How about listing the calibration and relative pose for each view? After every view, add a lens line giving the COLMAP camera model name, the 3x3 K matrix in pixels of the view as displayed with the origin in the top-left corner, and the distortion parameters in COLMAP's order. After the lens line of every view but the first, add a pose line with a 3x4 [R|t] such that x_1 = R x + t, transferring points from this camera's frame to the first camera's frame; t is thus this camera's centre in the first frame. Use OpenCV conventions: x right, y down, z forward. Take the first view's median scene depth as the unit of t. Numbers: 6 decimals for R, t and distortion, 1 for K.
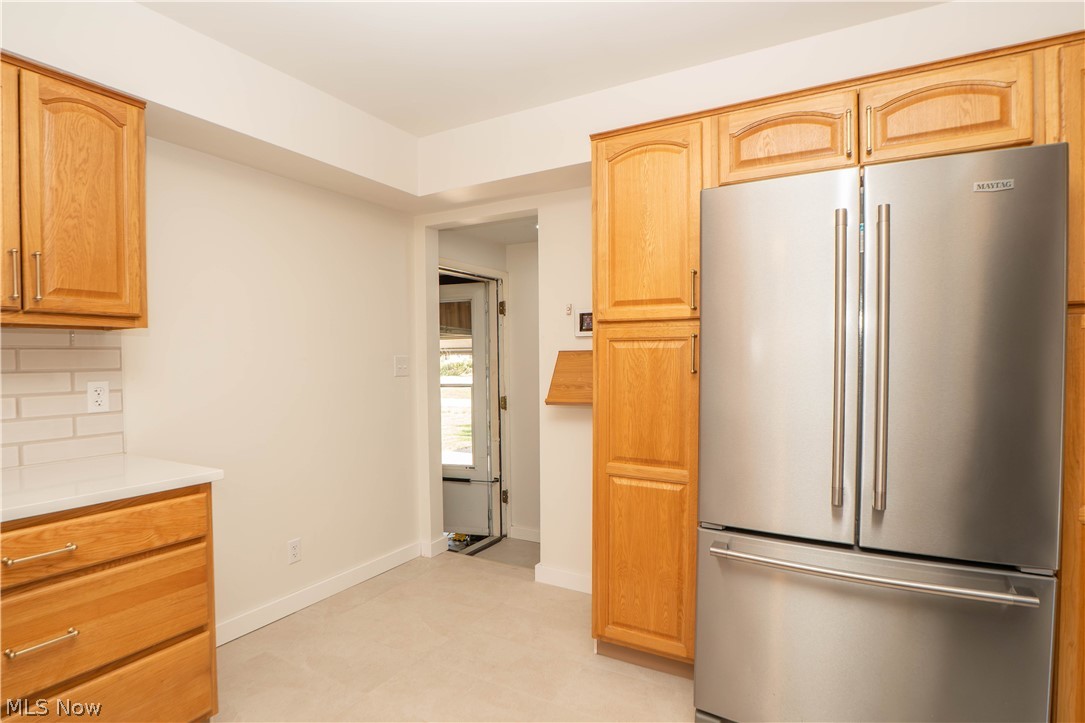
lens RADIAL K [[561.6, 0, 544.7], [0, 561.6, 362.5], [0, 0, 1]] dist [-0.019262, 0.002791]
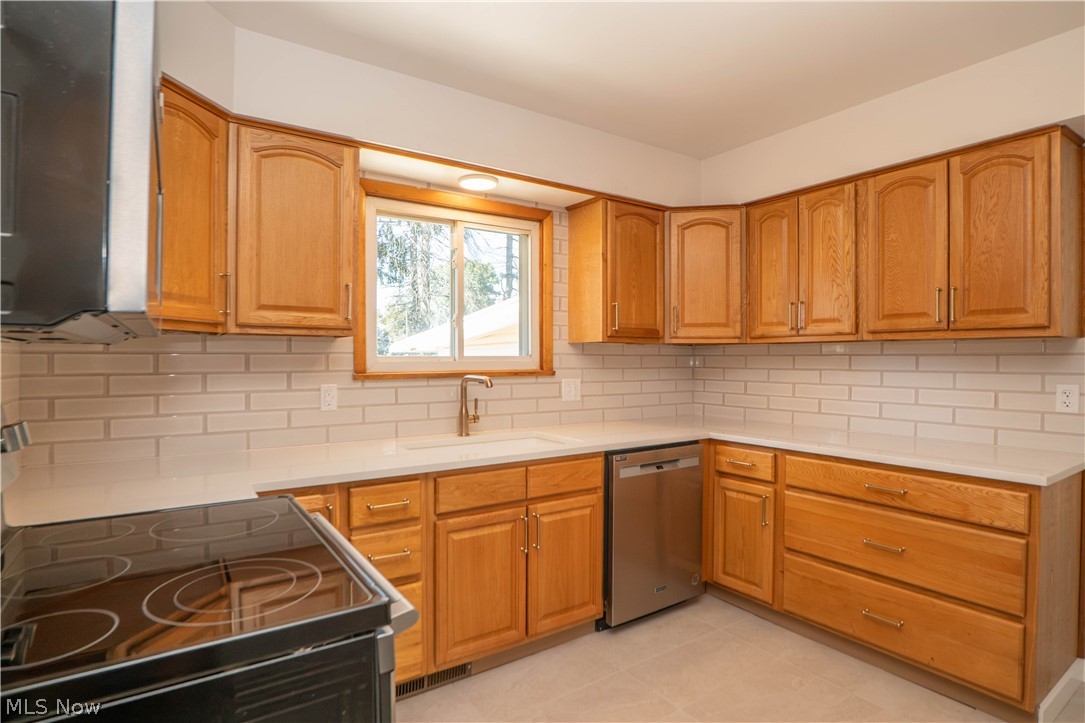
lens RADIAL K [[561.6, 0, 542.4], [0, 561.6, 356.8], [0, 0, 1]] dist [-0.019262, 0.002791]
pose [[-0.437273, 0.006386, -0.899306, 0.729648], [-0.007678, 0.999912, 0.010833, -0.028257], [0.899296, 0.011642, -0.437186, 0.630520]]
